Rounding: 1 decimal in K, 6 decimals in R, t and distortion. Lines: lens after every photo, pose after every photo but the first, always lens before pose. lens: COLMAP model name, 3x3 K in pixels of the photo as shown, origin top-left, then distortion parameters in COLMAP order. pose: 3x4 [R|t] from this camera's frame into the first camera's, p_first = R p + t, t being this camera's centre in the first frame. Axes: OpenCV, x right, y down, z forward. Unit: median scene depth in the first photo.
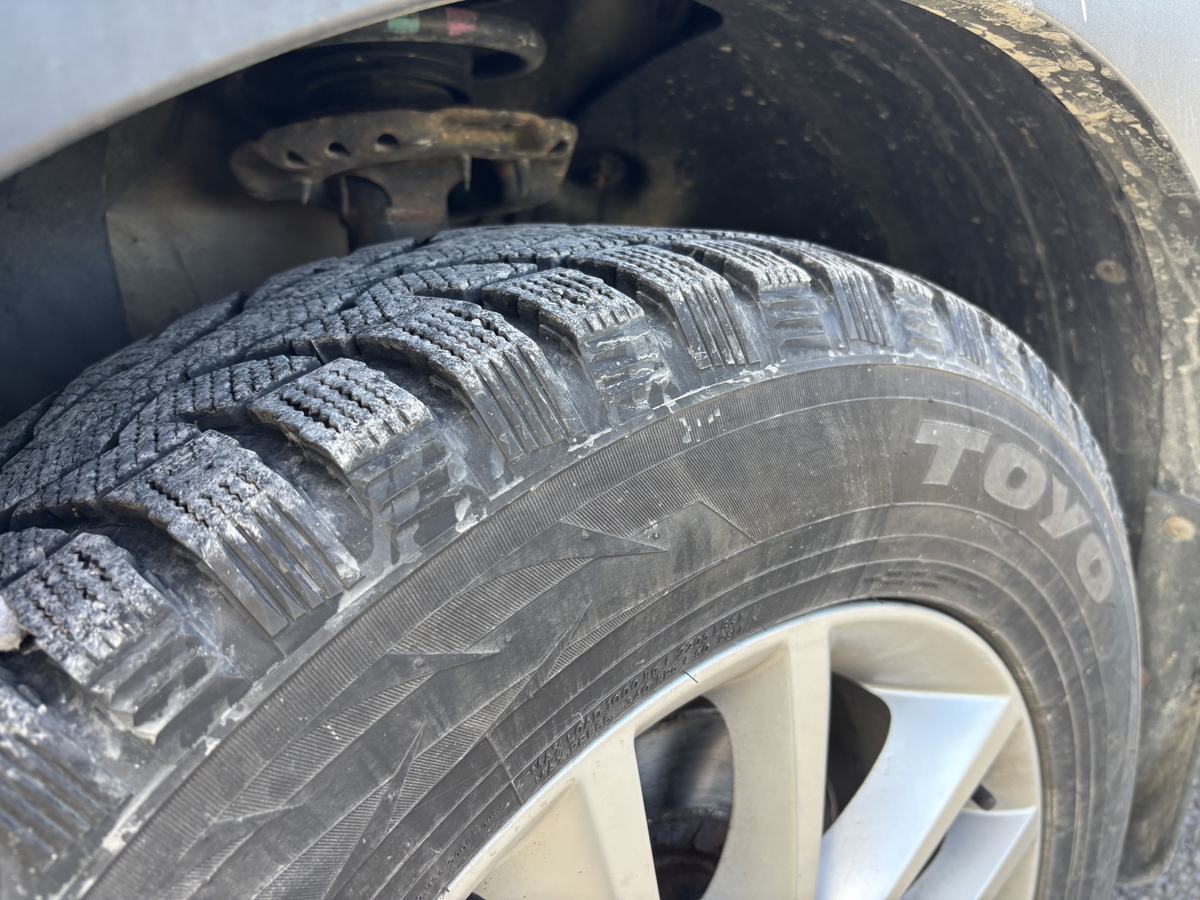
lens RADIAL K [[935.1, 0, 595.9], [0, 935.1, 456.1], [0, 0, 1]] dist [0.011331, -0.009116]
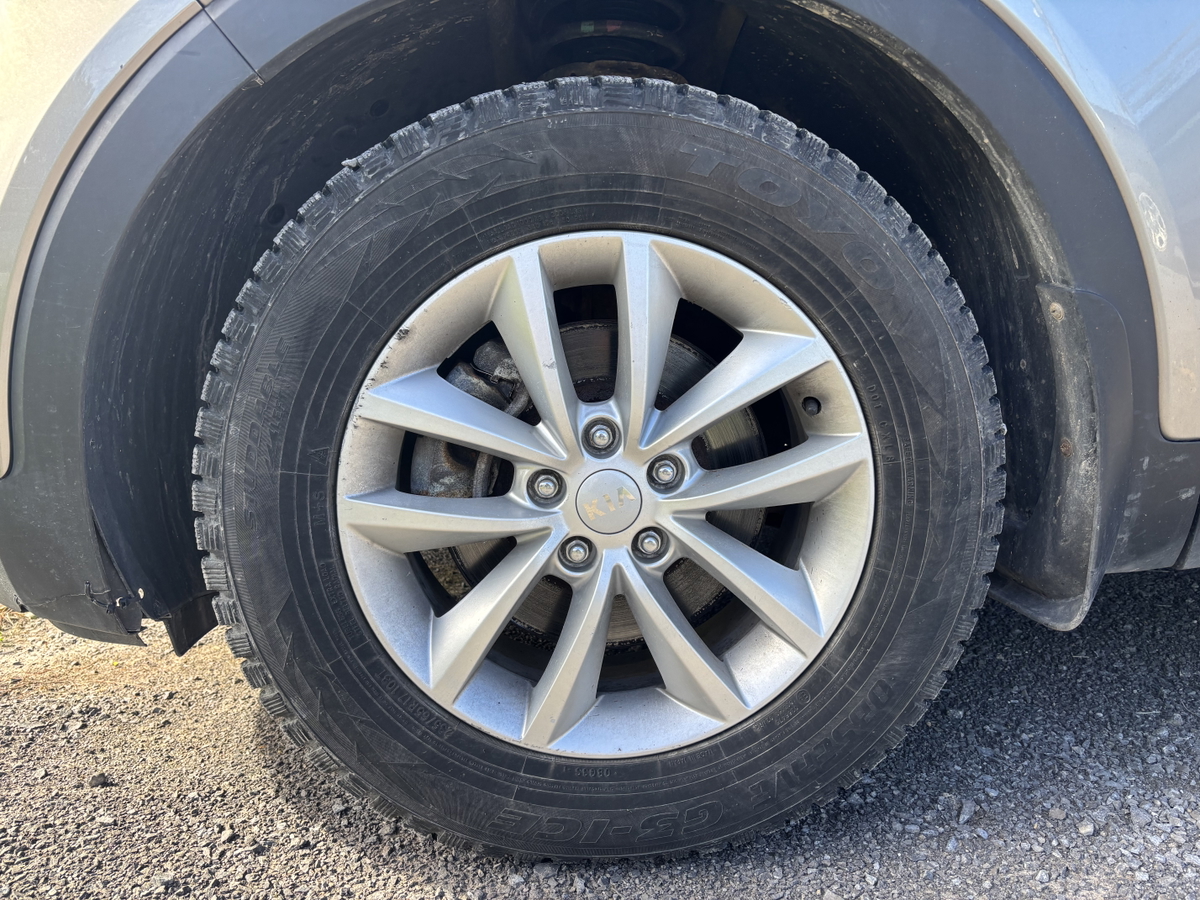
lens RADIAL K [[935.1, 0, 602.7], [0, 935.1, 446.6], [0, 0, 1]] dist [0.011331, -0.009116]
pose [[0.828414, 0.094943, -0.552011, 1.927418], [-0.165505, 0.983015, -0.079303, 1.157449], [0.535106, 0.157056, 0.830057, -1.147695]]
